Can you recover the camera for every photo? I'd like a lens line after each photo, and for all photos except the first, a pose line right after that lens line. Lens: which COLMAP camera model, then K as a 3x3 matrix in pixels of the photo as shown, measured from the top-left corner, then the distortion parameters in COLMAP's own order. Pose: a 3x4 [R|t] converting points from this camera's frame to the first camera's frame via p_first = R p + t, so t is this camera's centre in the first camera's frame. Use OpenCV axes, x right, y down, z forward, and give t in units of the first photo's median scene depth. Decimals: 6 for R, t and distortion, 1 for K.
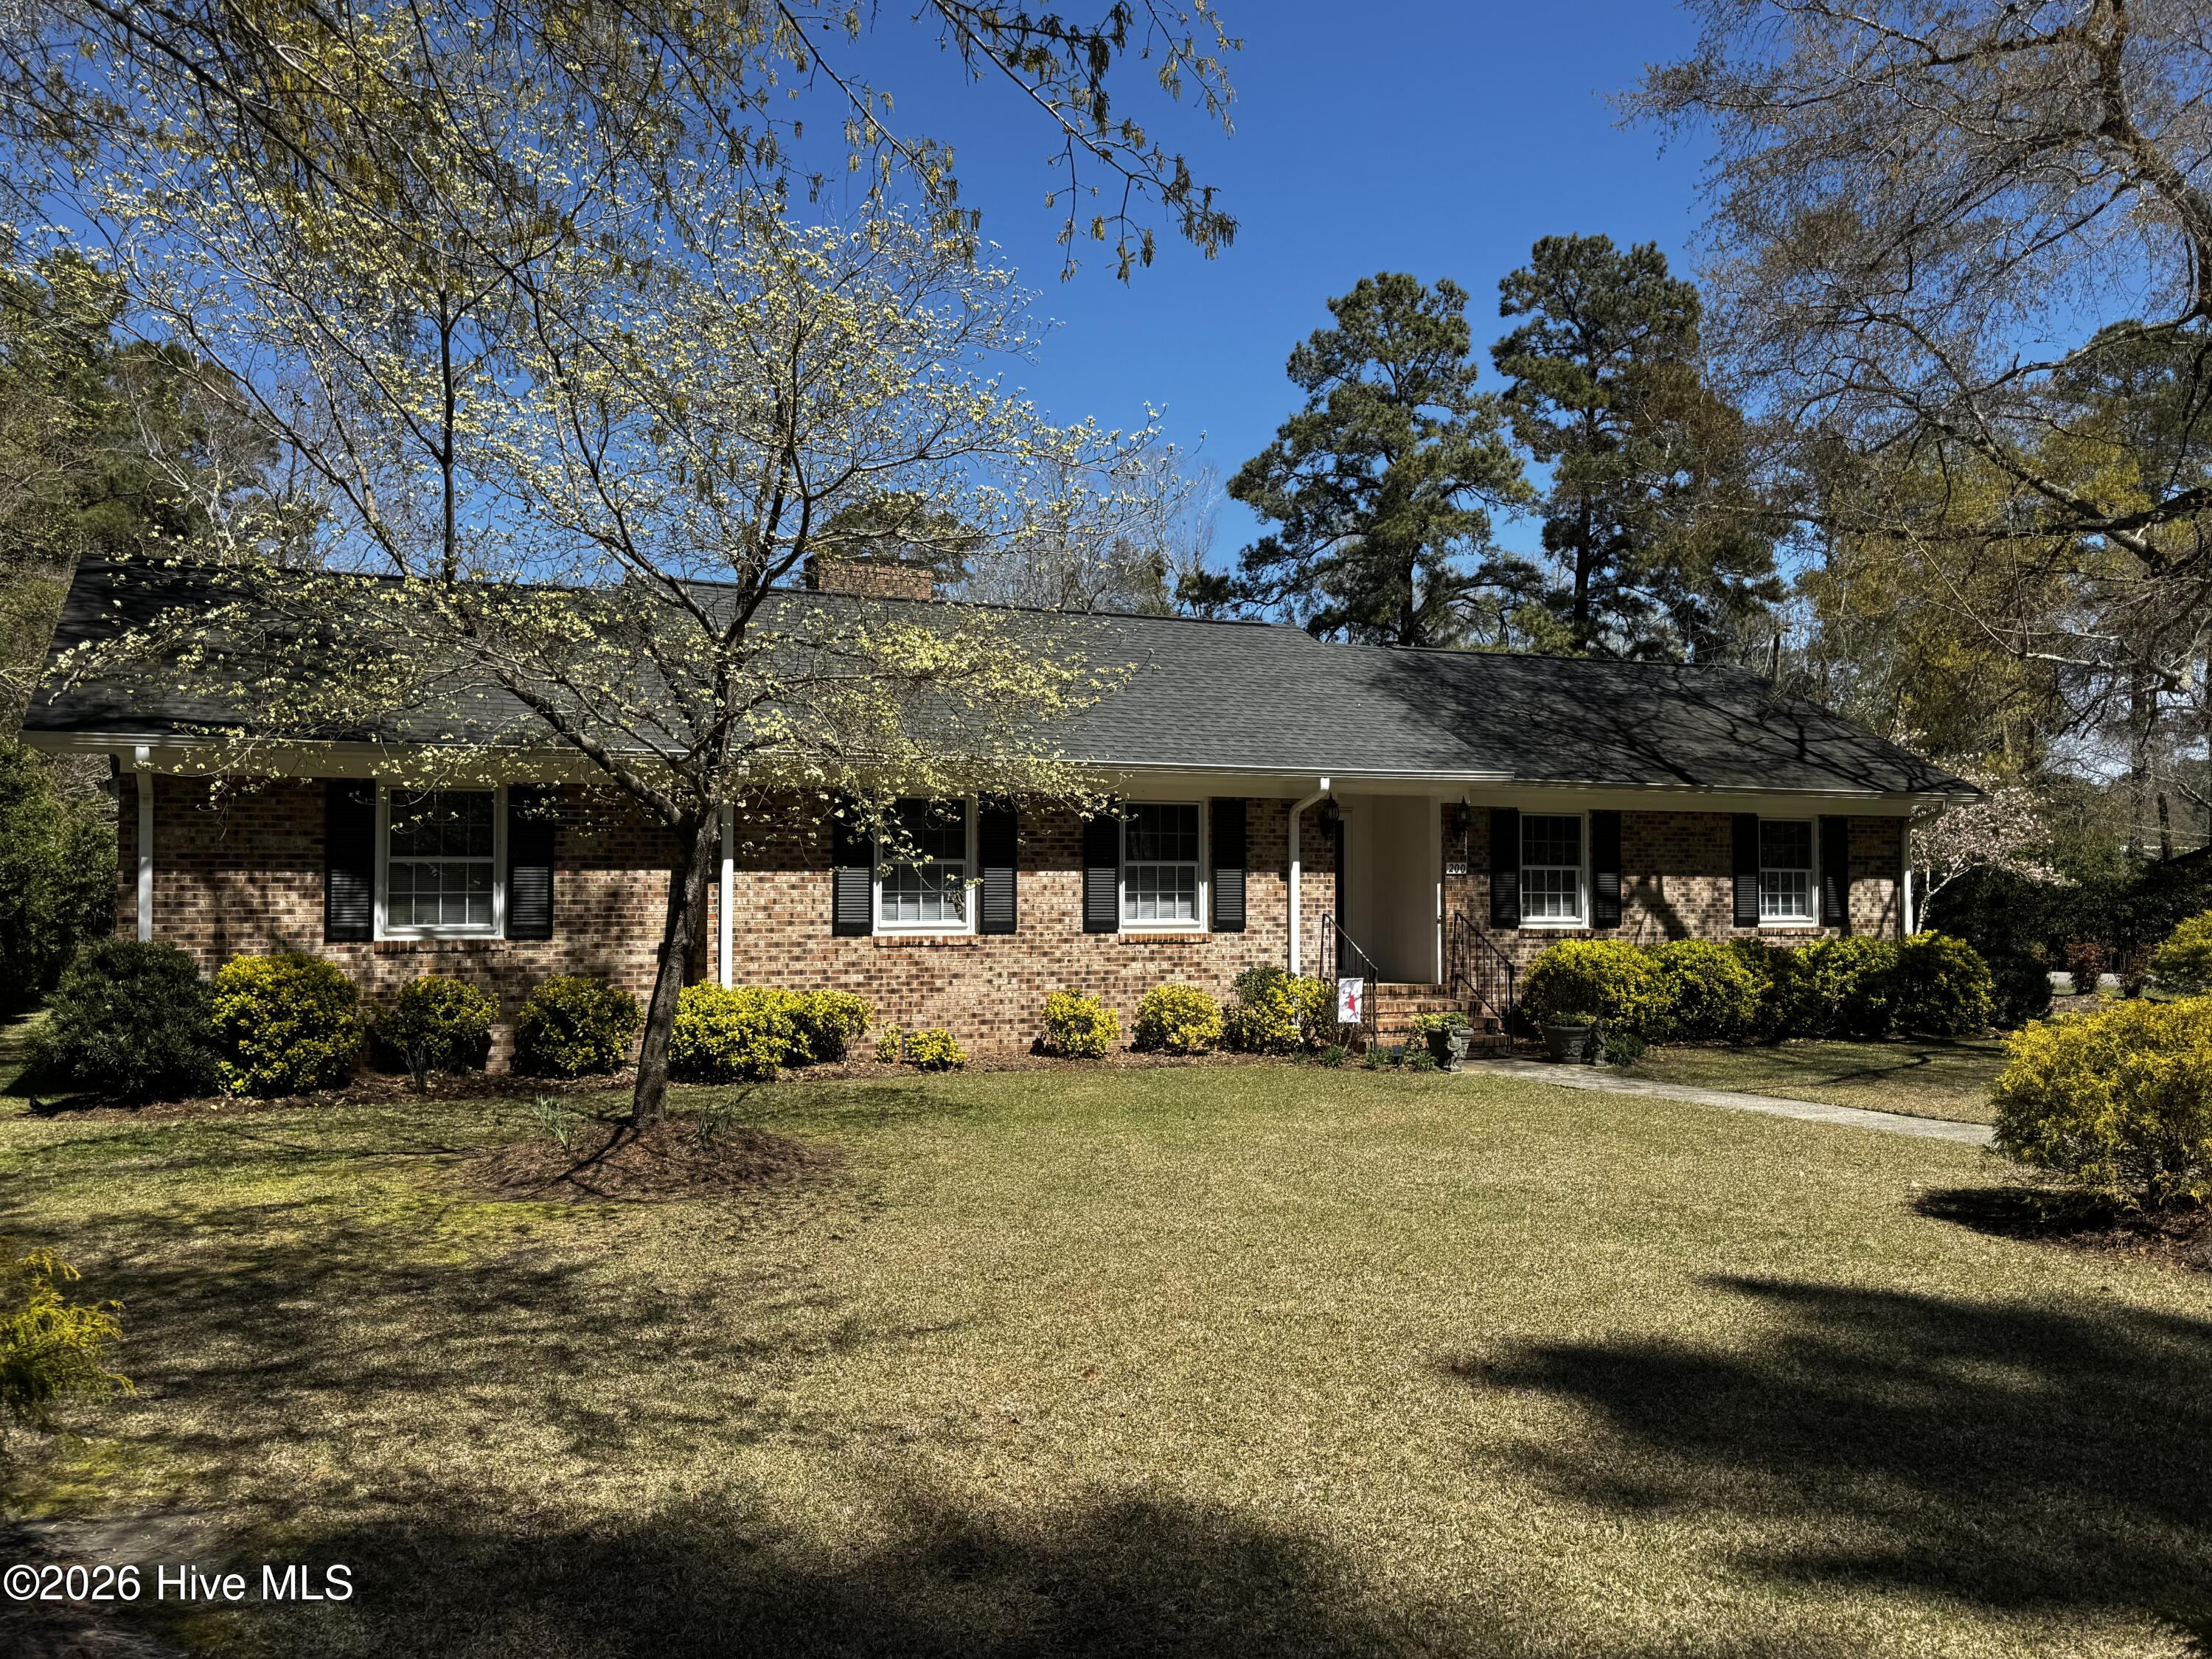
lens RADIAL K [[1792.9, 0, 1107.4], [0, 1792.9, 817.0], [0, 0, 1]] dist [0.086691, -0.030403]
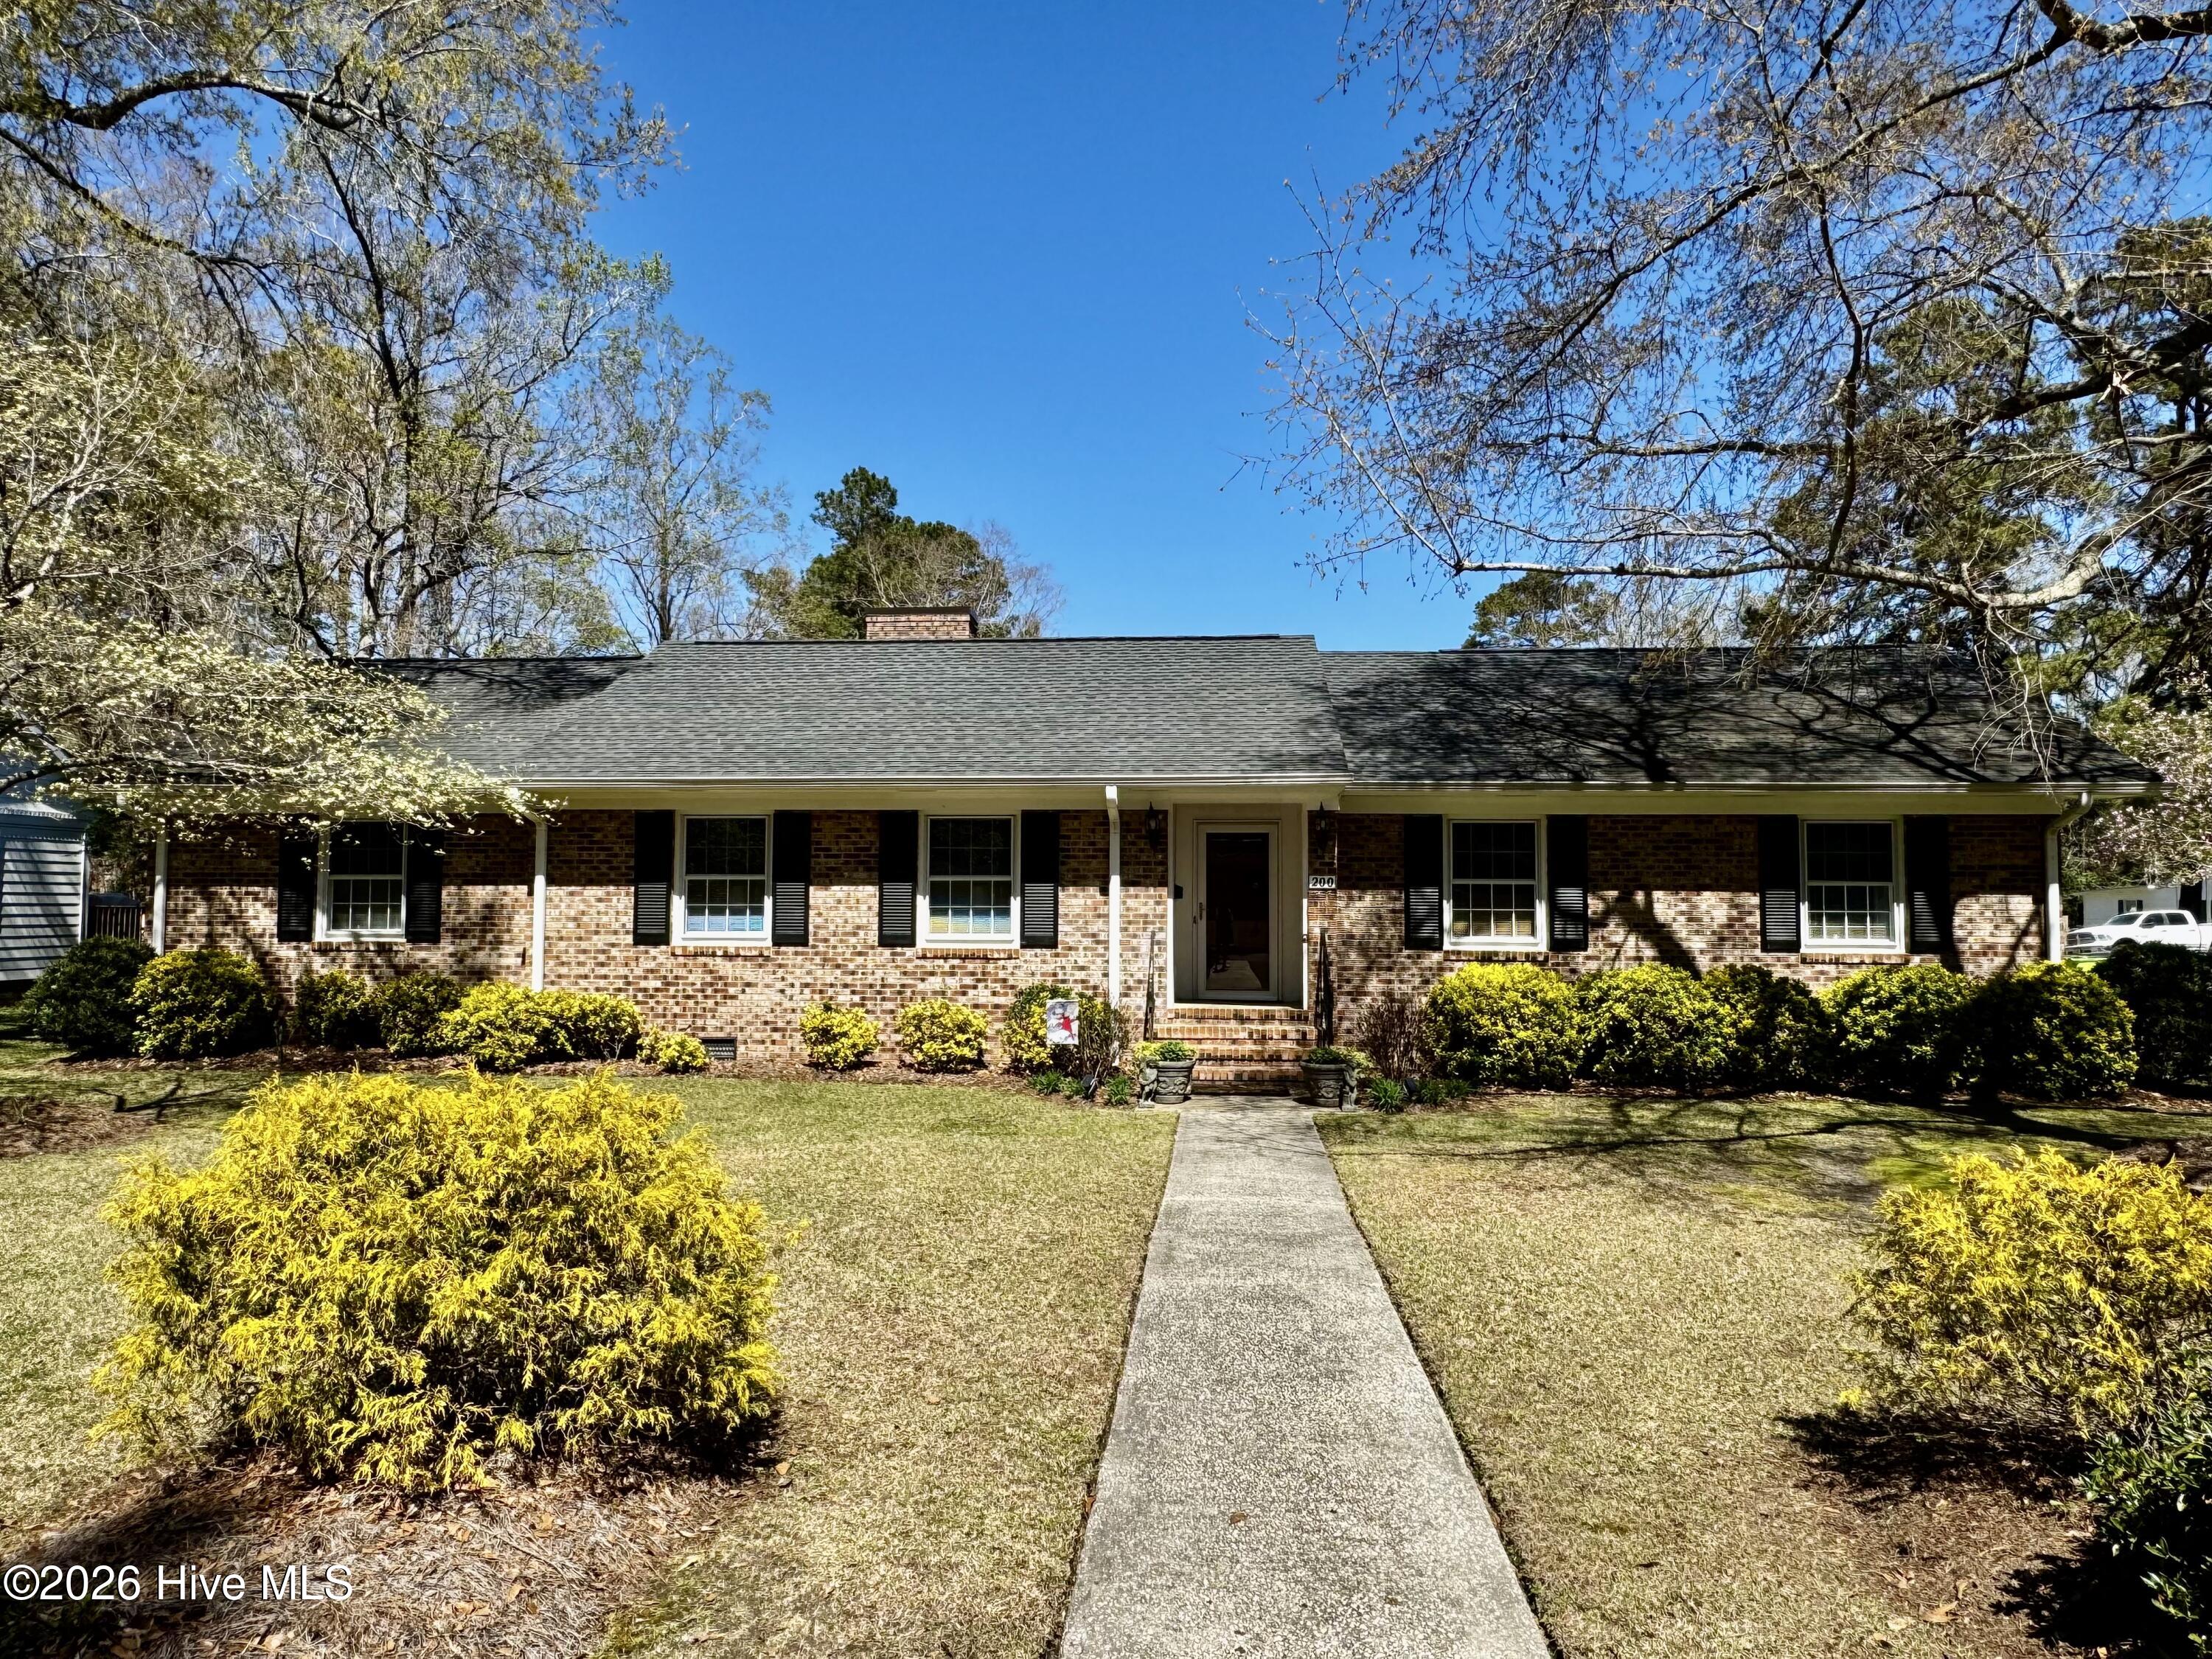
lens RADIAL K [[1408.1, 0, 1116.9], [0, 1408.1, 843.7], [0, 0, 1]] dist [0.002185, 0.003060]
pose [[0.875554, -0.019469, -0.482729, 0.493038], [0.014687, 0.999798, -0.013685, 0.019305], [0.482898, 0.004892, 0.875663, 0.365016]]
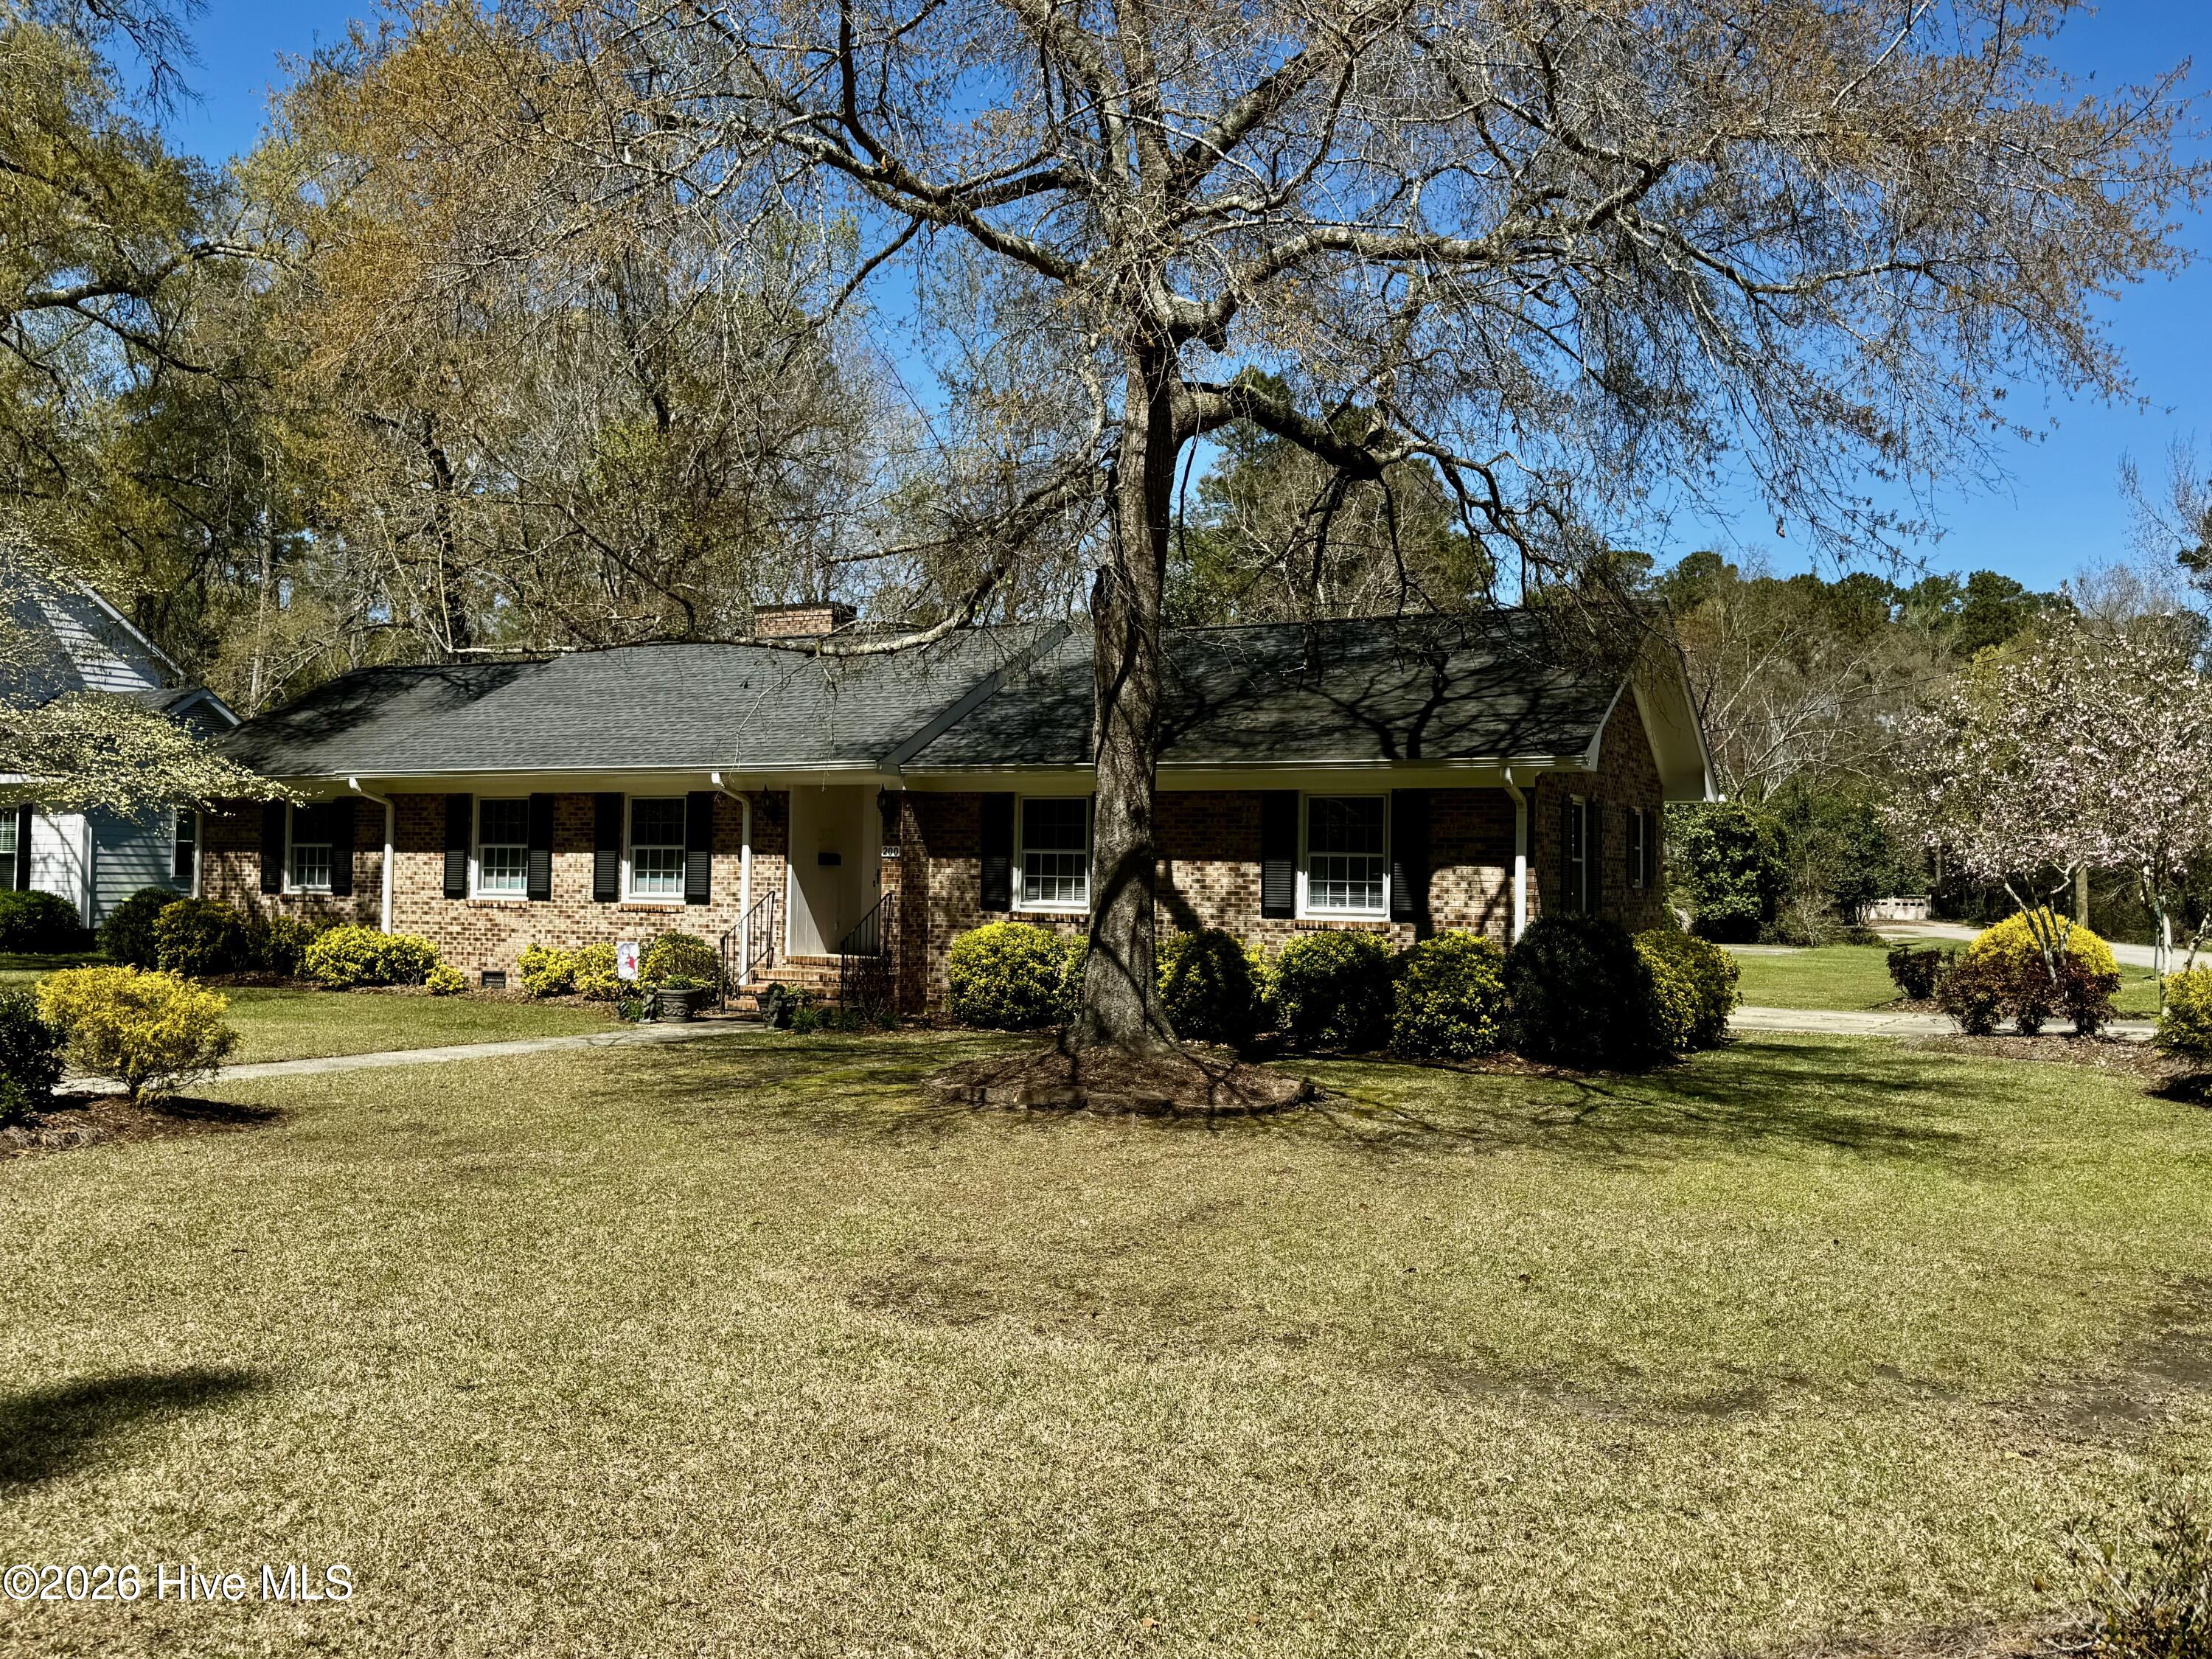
lens RADIAL K [[1792.9, 0, 1101.3], [0, 1792.9, 837.7], [0, 0, 1]] dist [0.086691, -0.030403]
pose [[0.622195, -0.009640, -0.782803, 1.215746], [0.014754, 0.999891, -0.000587, 0.025464], [0.782723, -0.011184, 0.622270, 0.485575]]
